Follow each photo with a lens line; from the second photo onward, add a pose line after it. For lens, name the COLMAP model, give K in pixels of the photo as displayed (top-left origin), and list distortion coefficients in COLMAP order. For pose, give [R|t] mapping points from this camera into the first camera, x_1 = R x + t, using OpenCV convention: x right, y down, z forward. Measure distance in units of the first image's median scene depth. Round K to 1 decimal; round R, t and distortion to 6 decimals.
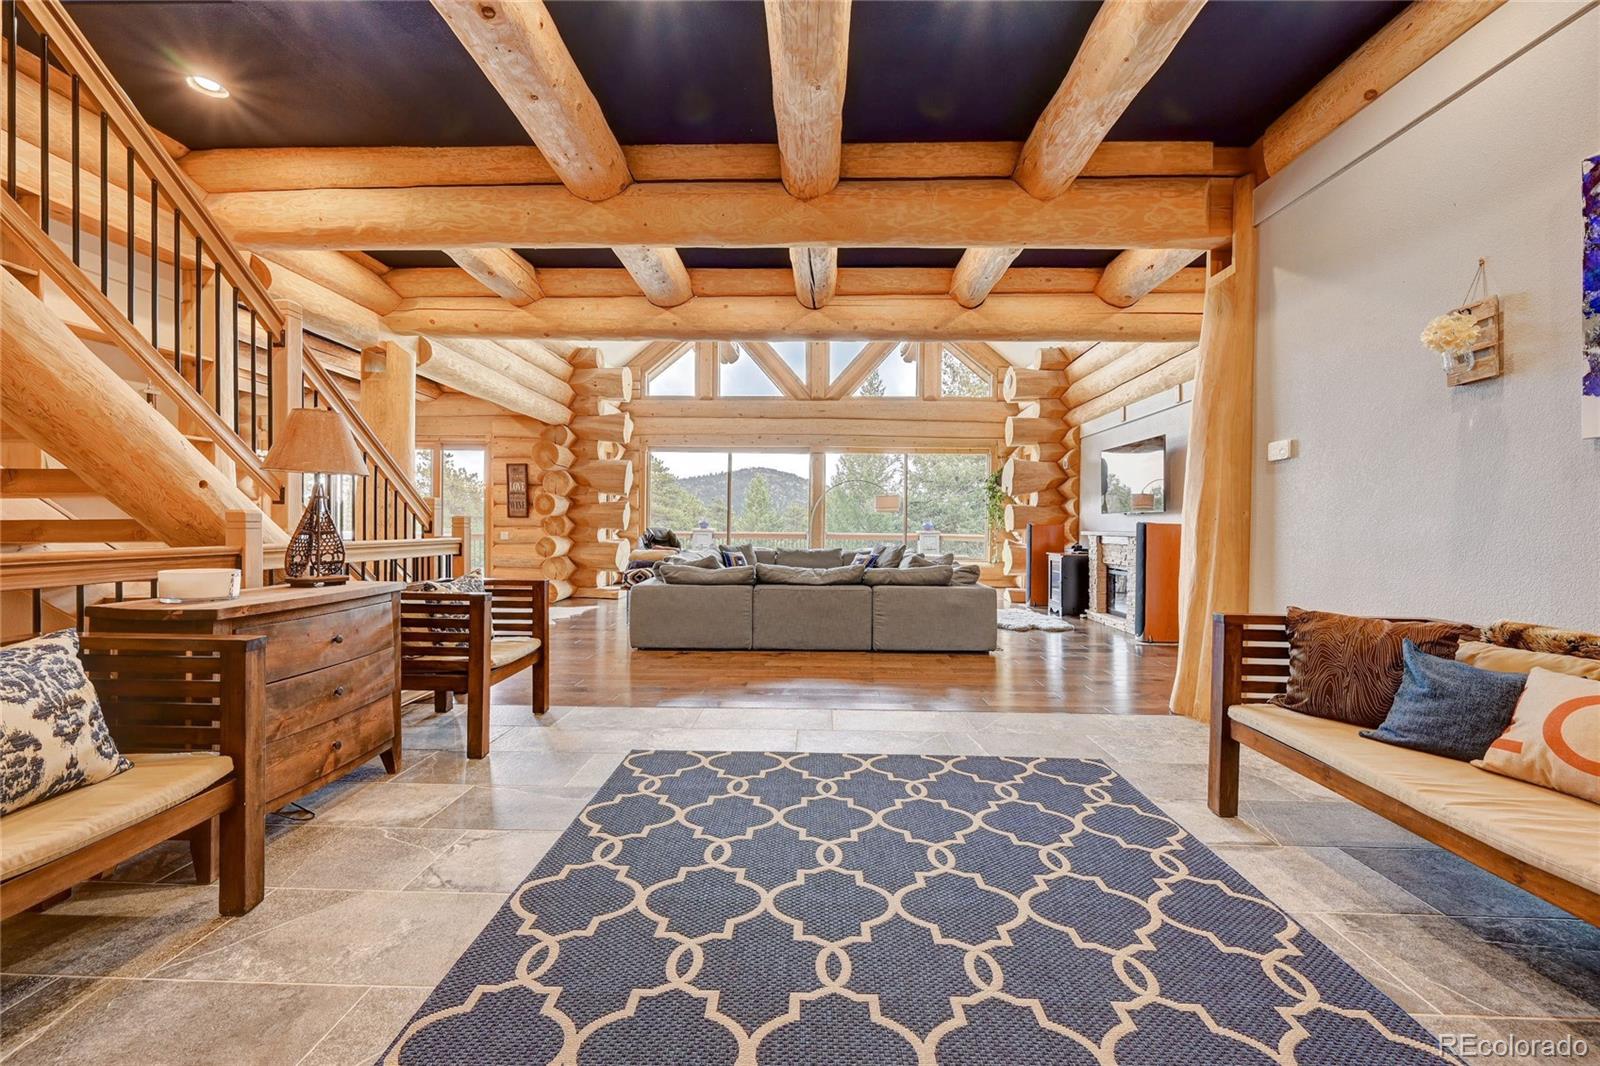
lens RADIAL K [[642.4, 0, 804.2], [0, 642.4, 572.0], [0, 0, 1]] dist [-0.001329, 0.000699]
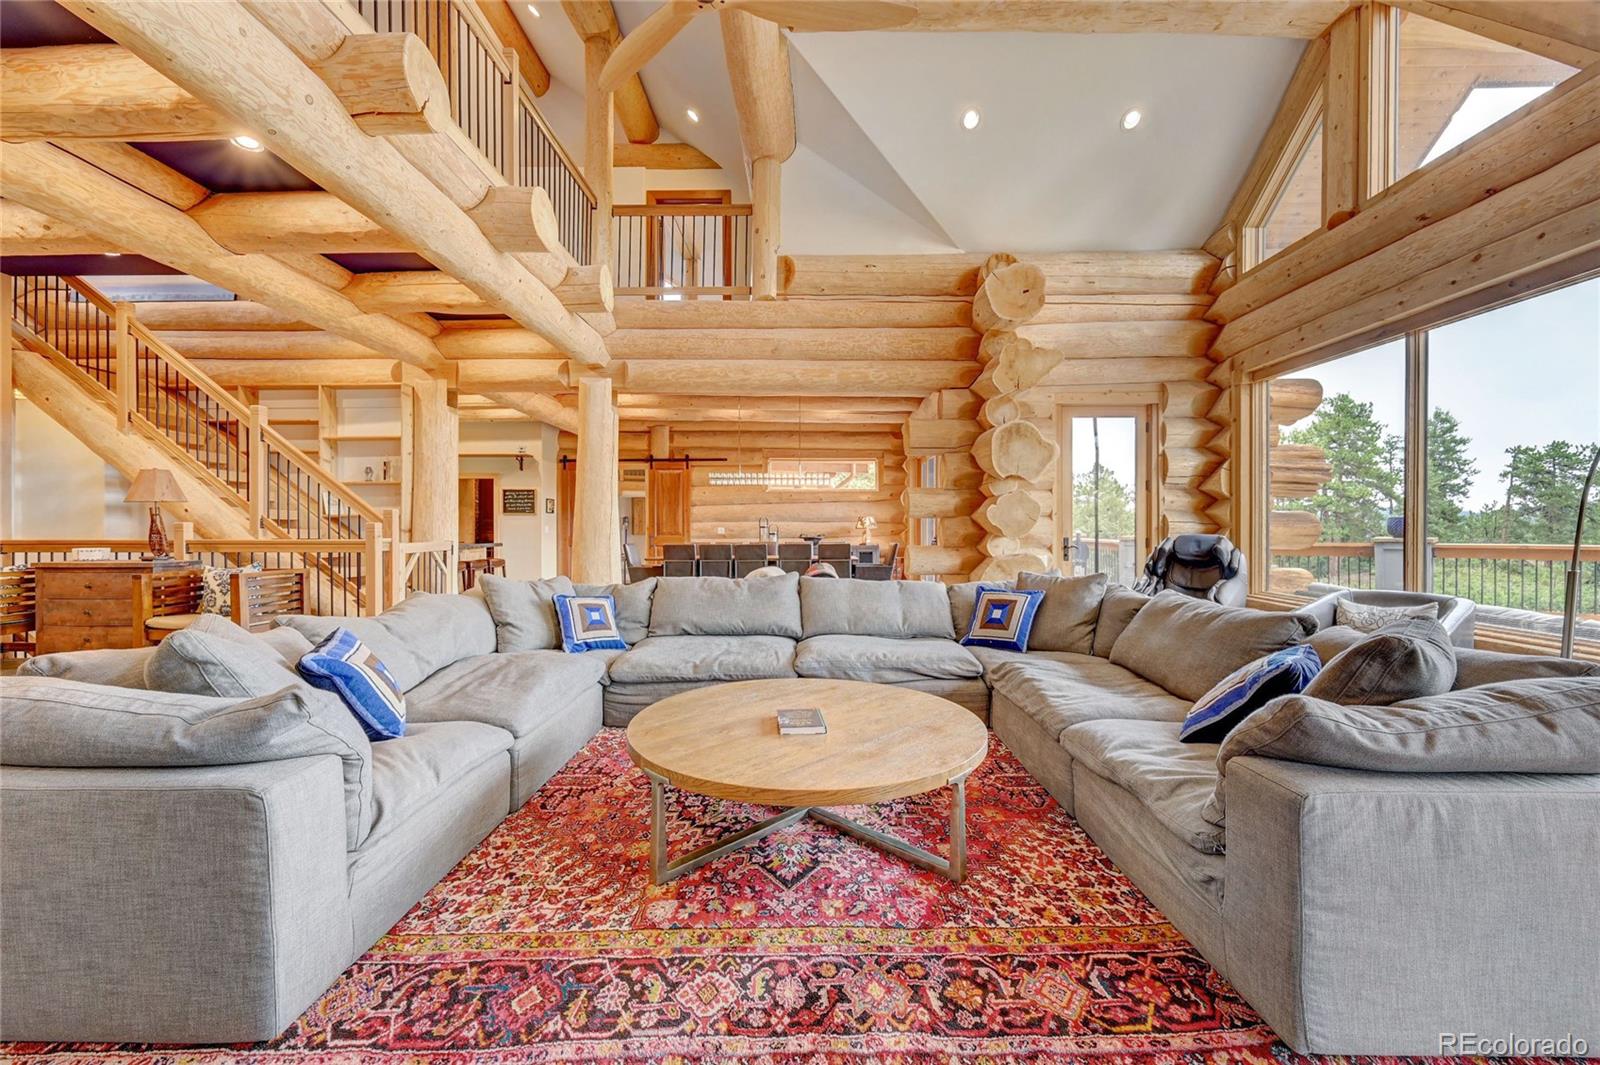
lens RADIAL K [[639.9, 0, 793.9], [0, 639.9, 531.9], [0, 0, 1]] dist [-0.002814, 0.000569]
pose [[-0.008928, -0.003736, -0.999953, 0.319465], [-0.072427, 0.997369, -0.003079, -0.056992], [0.997334, 0.072396, -0.009175, 0.828899]]
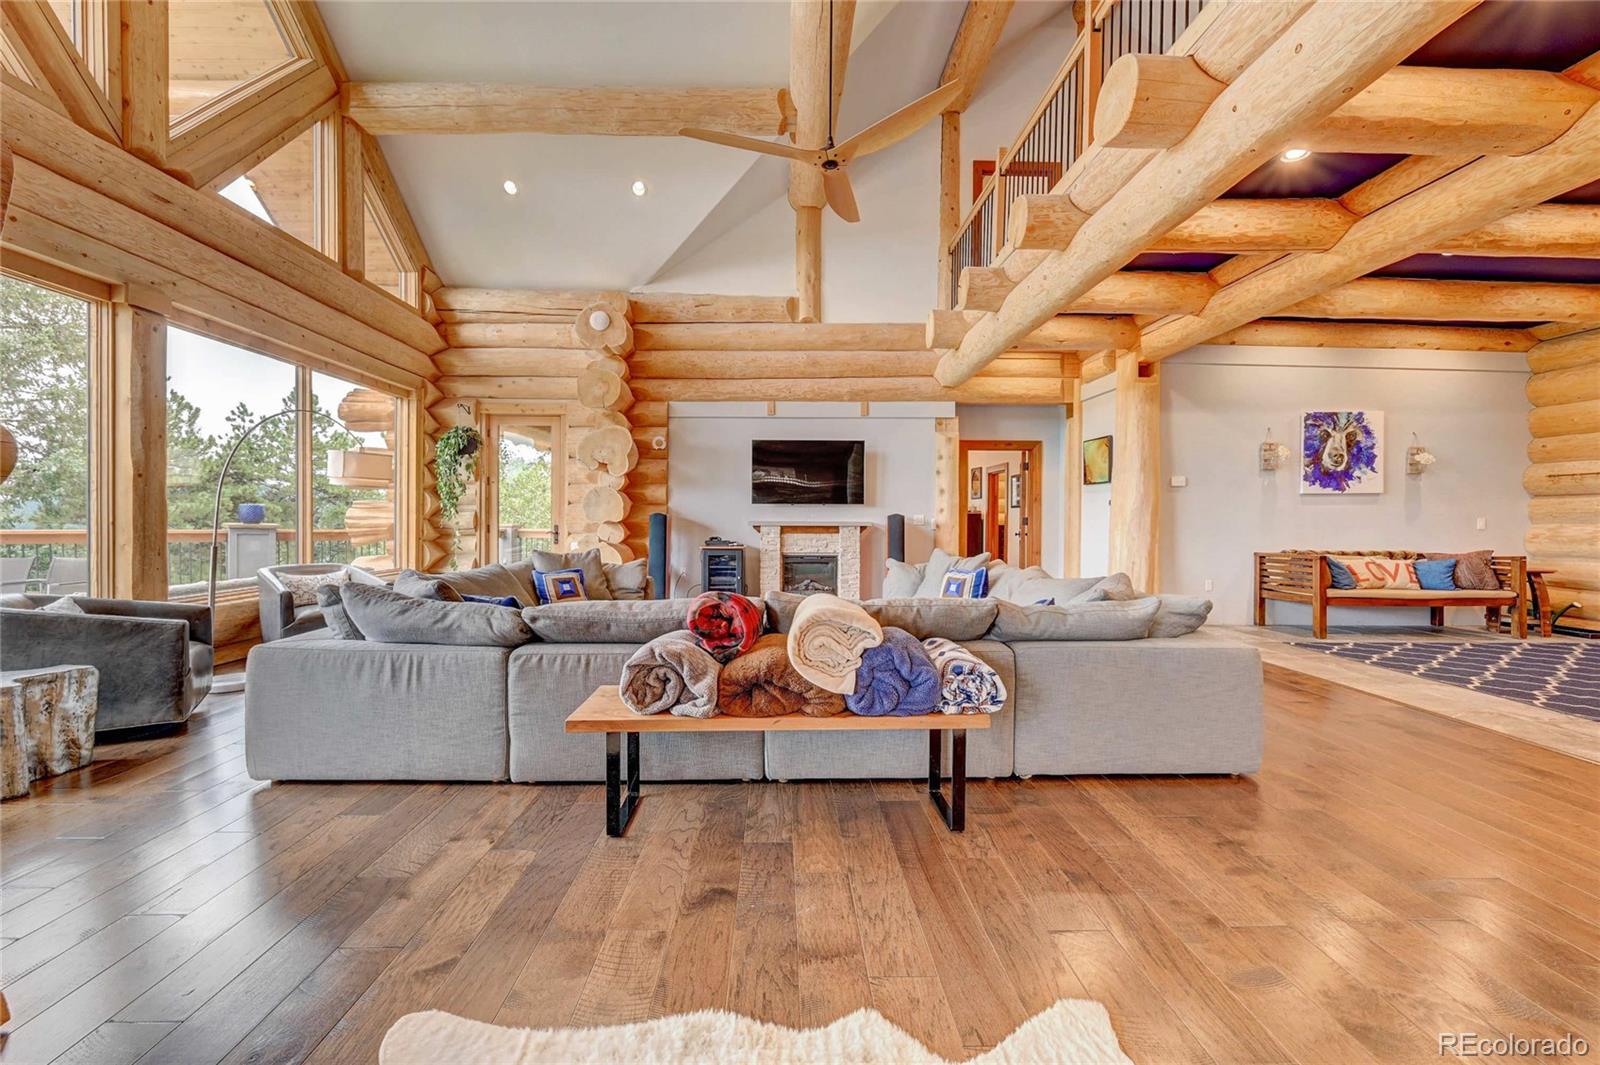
lens RADIAL K [[639.9, 0, 792.0], [0, 639.9, 522.9], [0, 0, 1]] dist [-0.002814, 0.000569]
pose [[-0.047531, -0.015408, 0.998751, -0.435756], [0.066680, 0.997602, 0.018564, -0.063115], [-0.996642, 0.067479, -0.046390, 0.827891]]
